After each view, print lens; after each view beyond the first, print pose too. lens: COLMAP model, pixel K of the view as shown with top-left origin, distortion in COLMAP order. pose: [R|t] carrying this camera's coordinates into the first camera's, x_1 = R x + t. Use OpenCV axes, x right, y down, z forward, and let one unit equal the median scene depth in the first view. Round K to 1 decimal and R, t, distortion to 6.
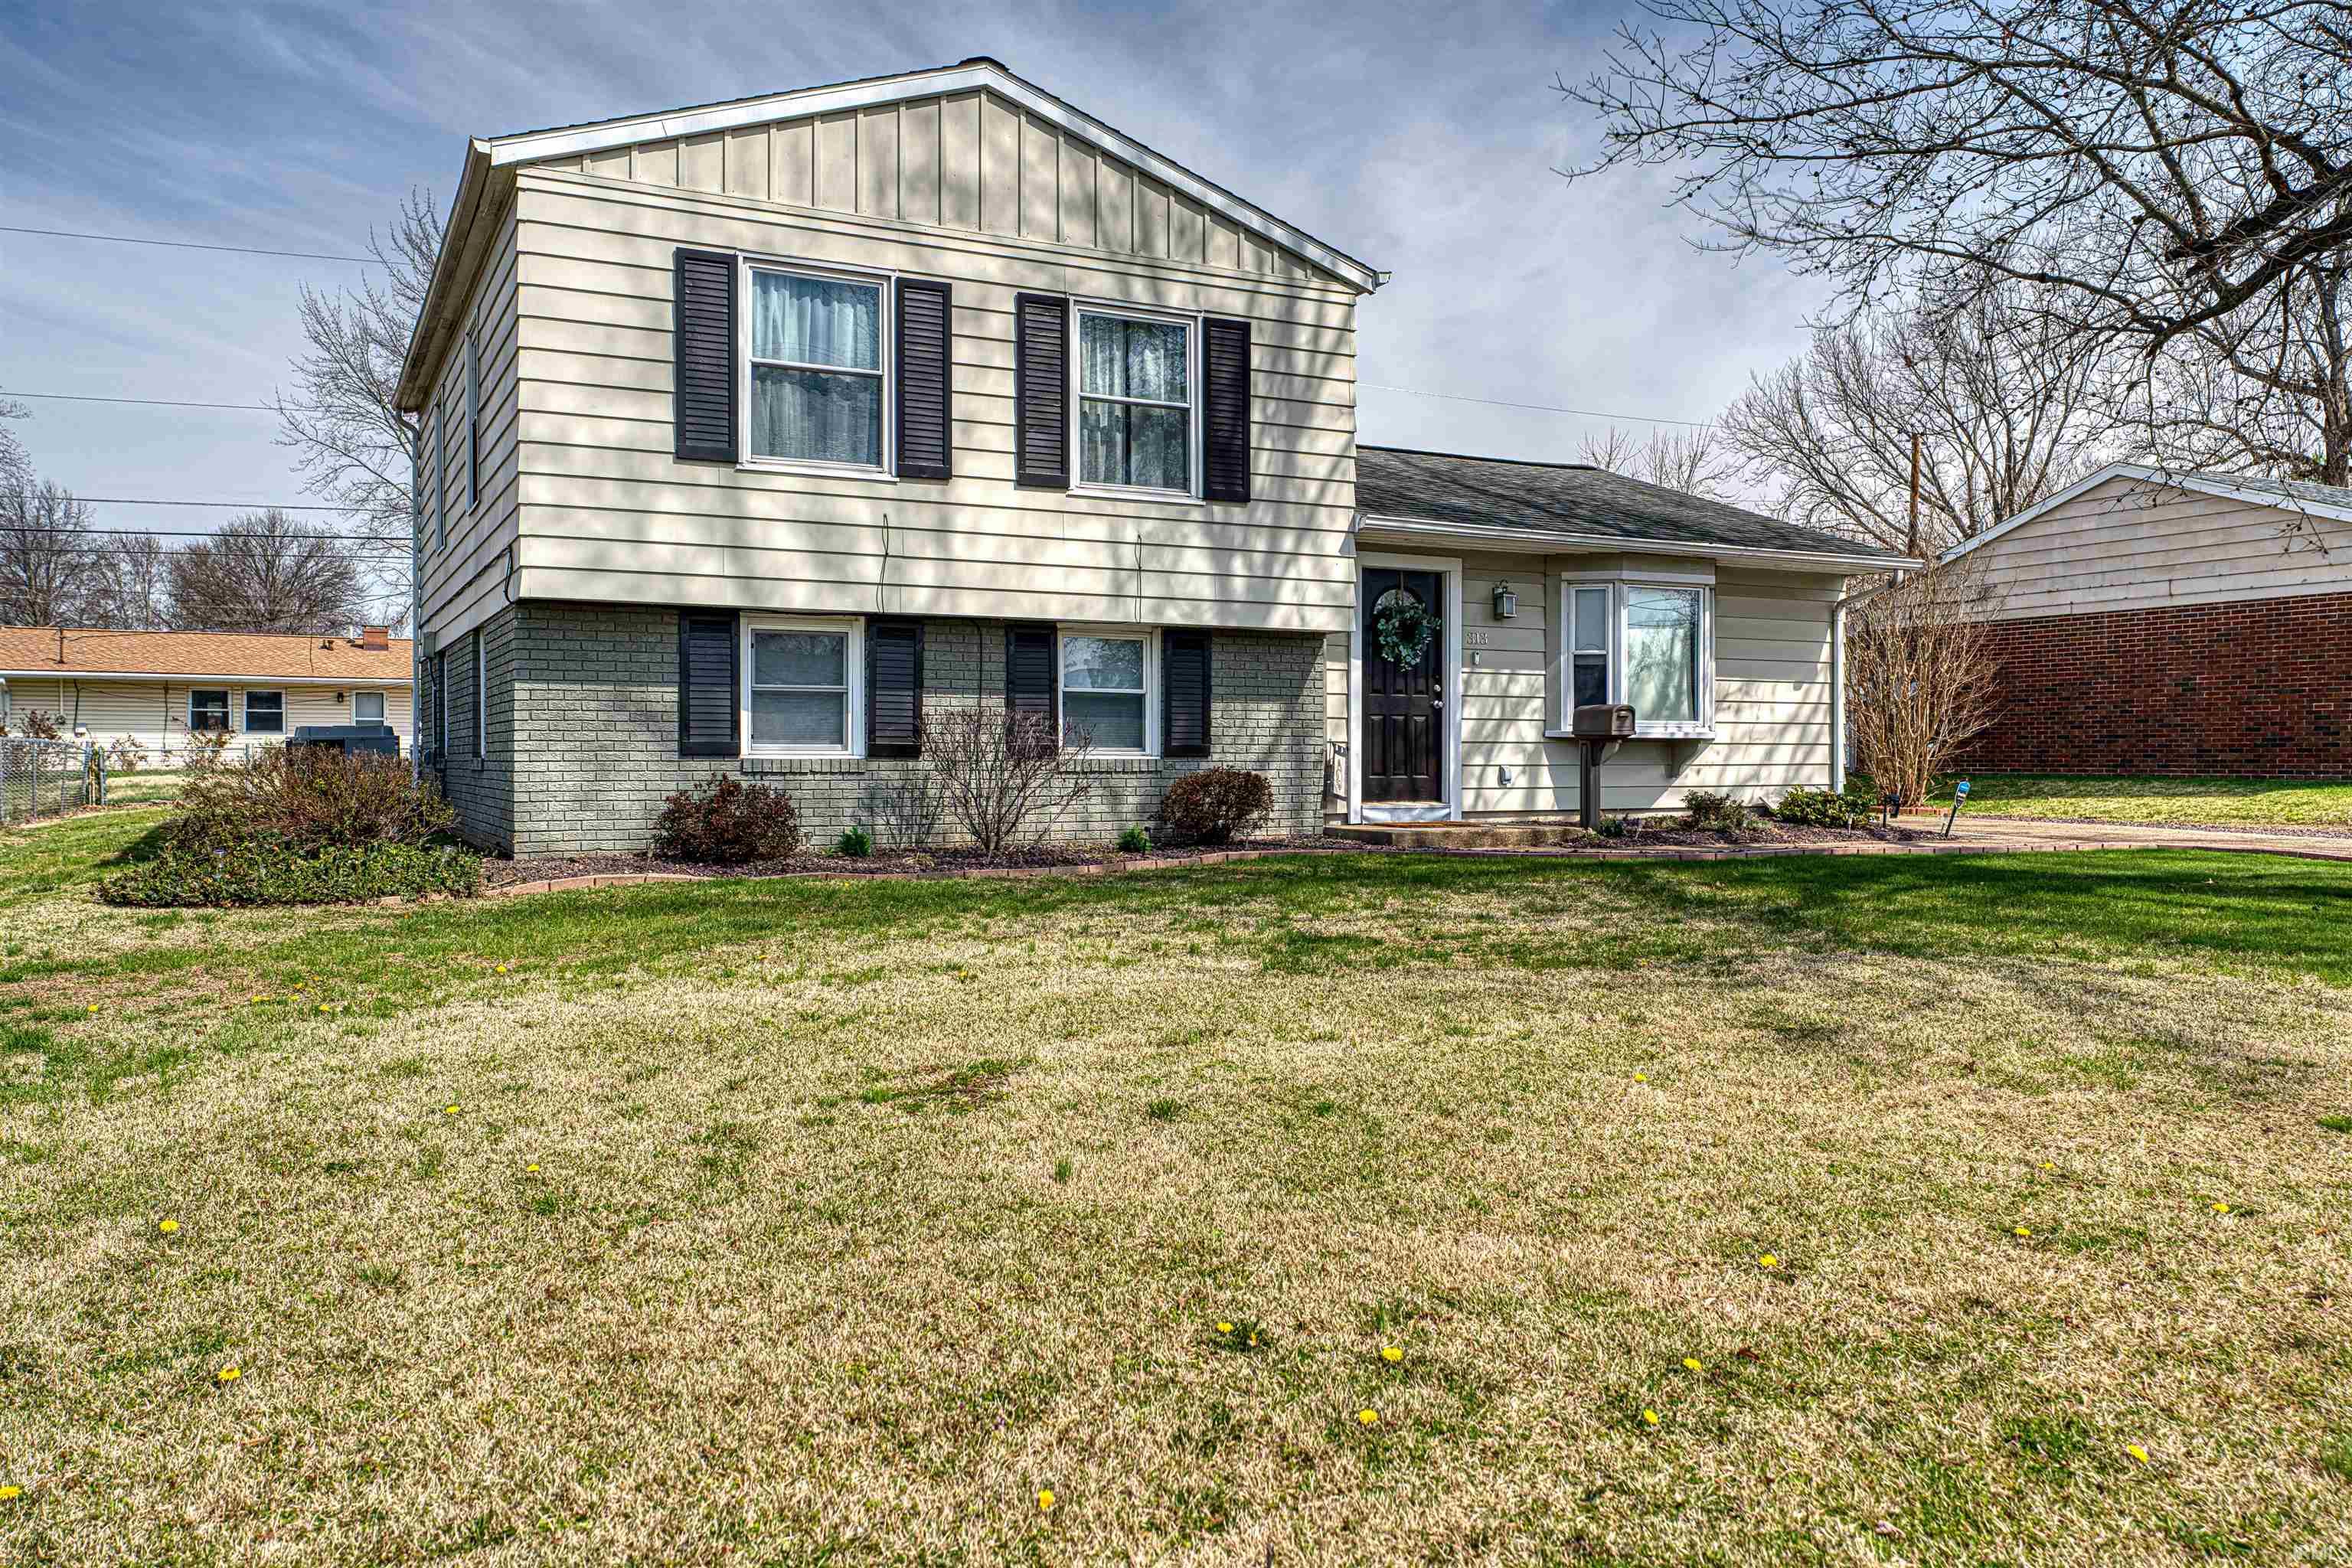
lens RADIAL K [[1748.3, 0, 1172.7], [0, 1748.3, 776.9], [0, 0, 1]] dist [0.014640, 0.000594]
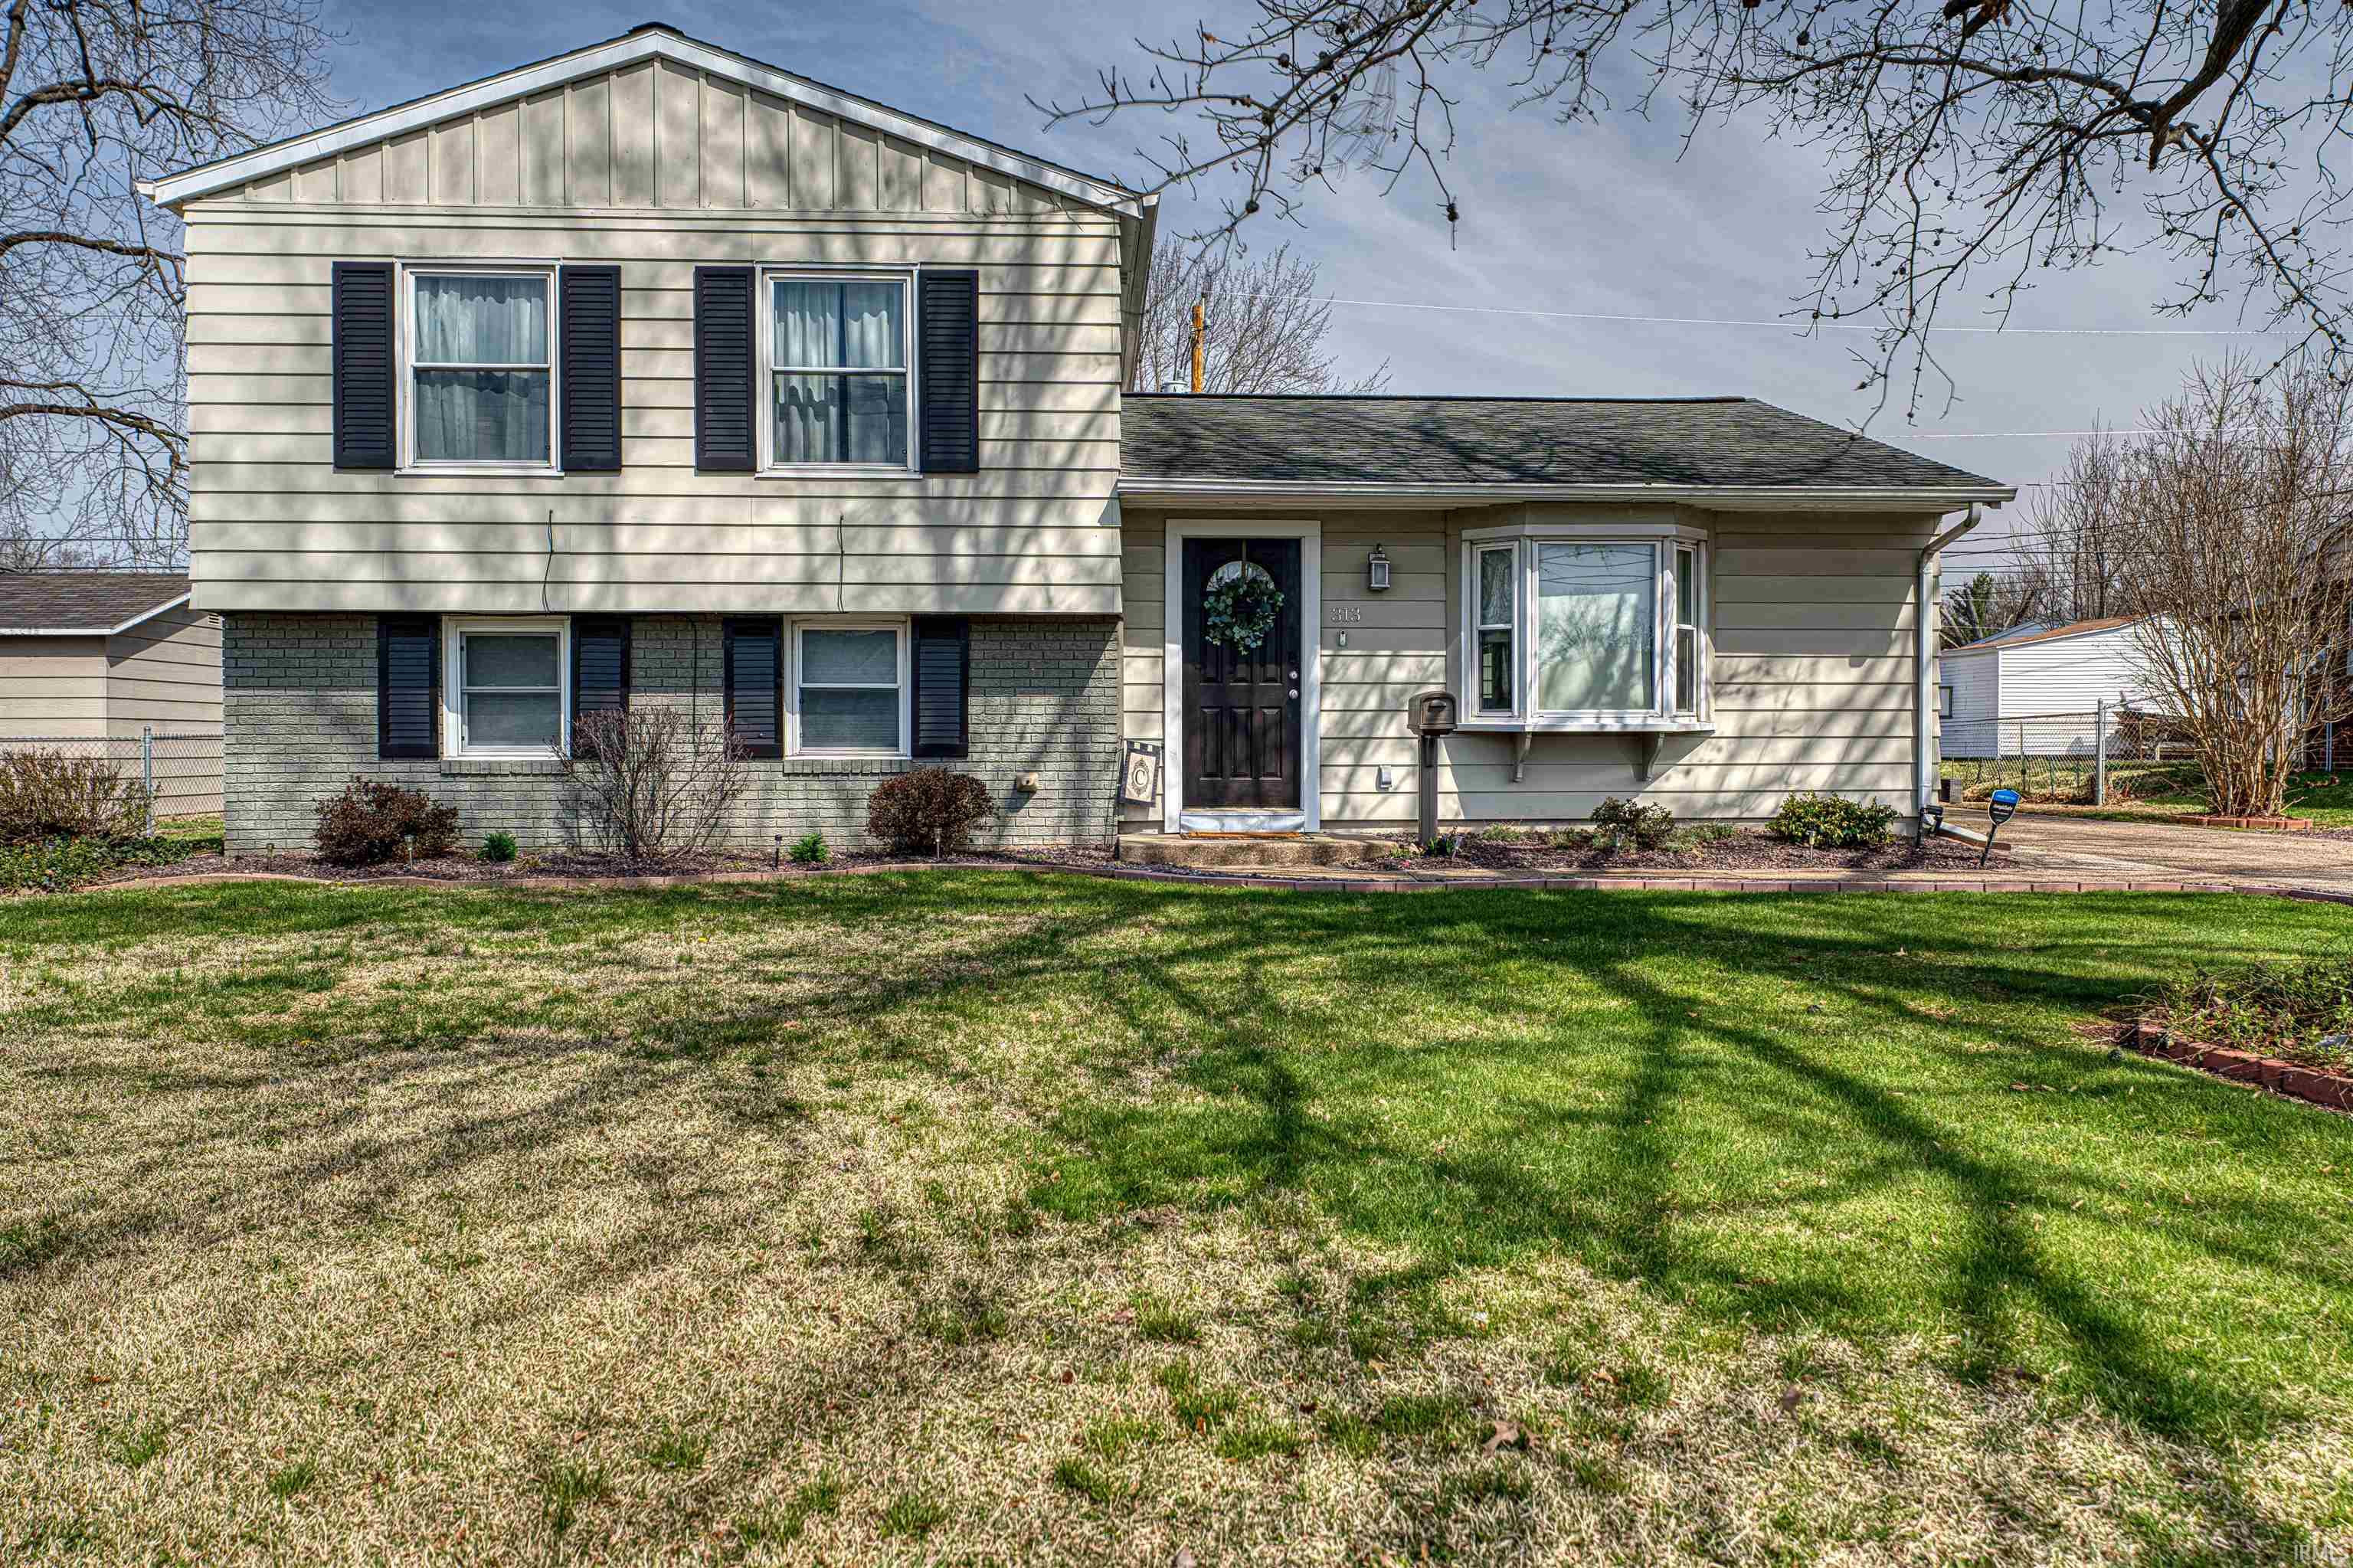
lens RADIAL K [[1662.6, 0, 1176.2], [0, 1662.6, 793.3], [0, 0, 1]] dist [0.021557, -0.003424]
pose [[0.908675, 0.006089, -0.417460, 0.500341], [-0.001351, 0.999931, 0.011642, -0.002903], [0.417502, -0.010015, 0.908621, 0.272010]]
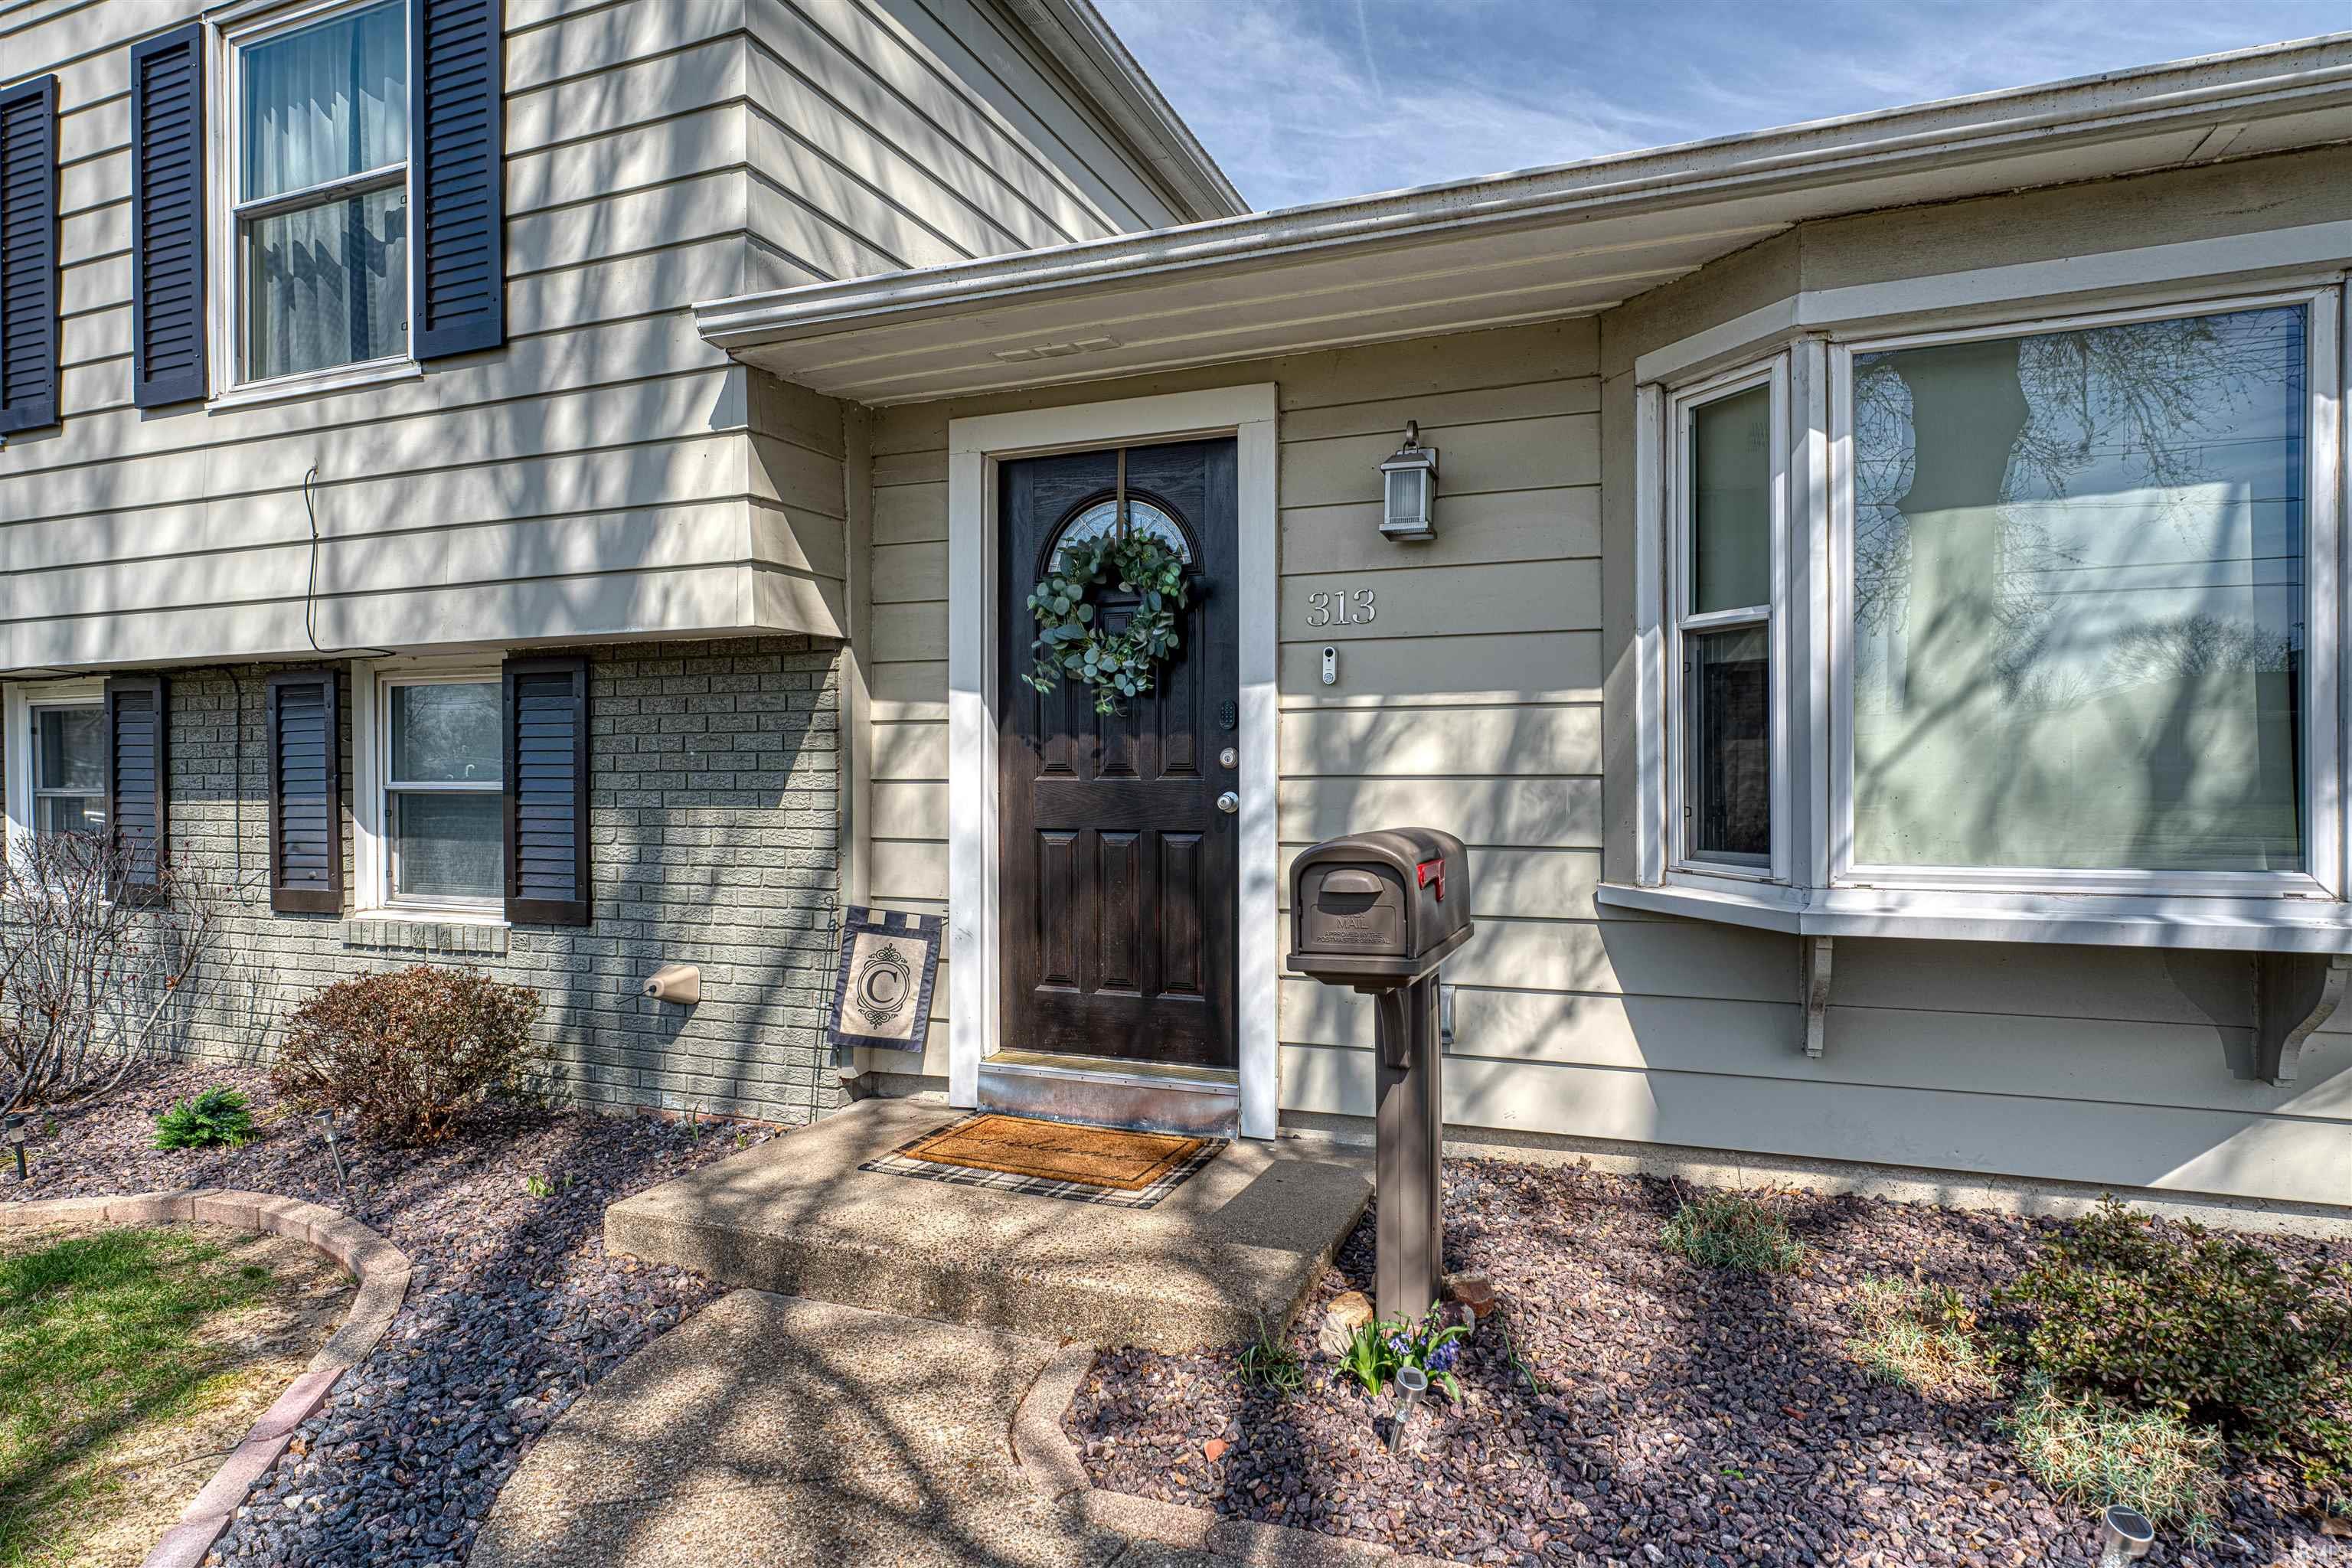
lens RADIAL K [[1330.8, 0, 1164.1], [0, 1330.8, 773.6], [0, 0, 1]] dist [0.001303, 0.002409]
pose [[0.647064, 0.000929, -0.762435, 0.401531], [0.001712, 0.999995, 0.002672, -0.054951], [0.762434, -0.003034, 0.647059, 0.927499]]
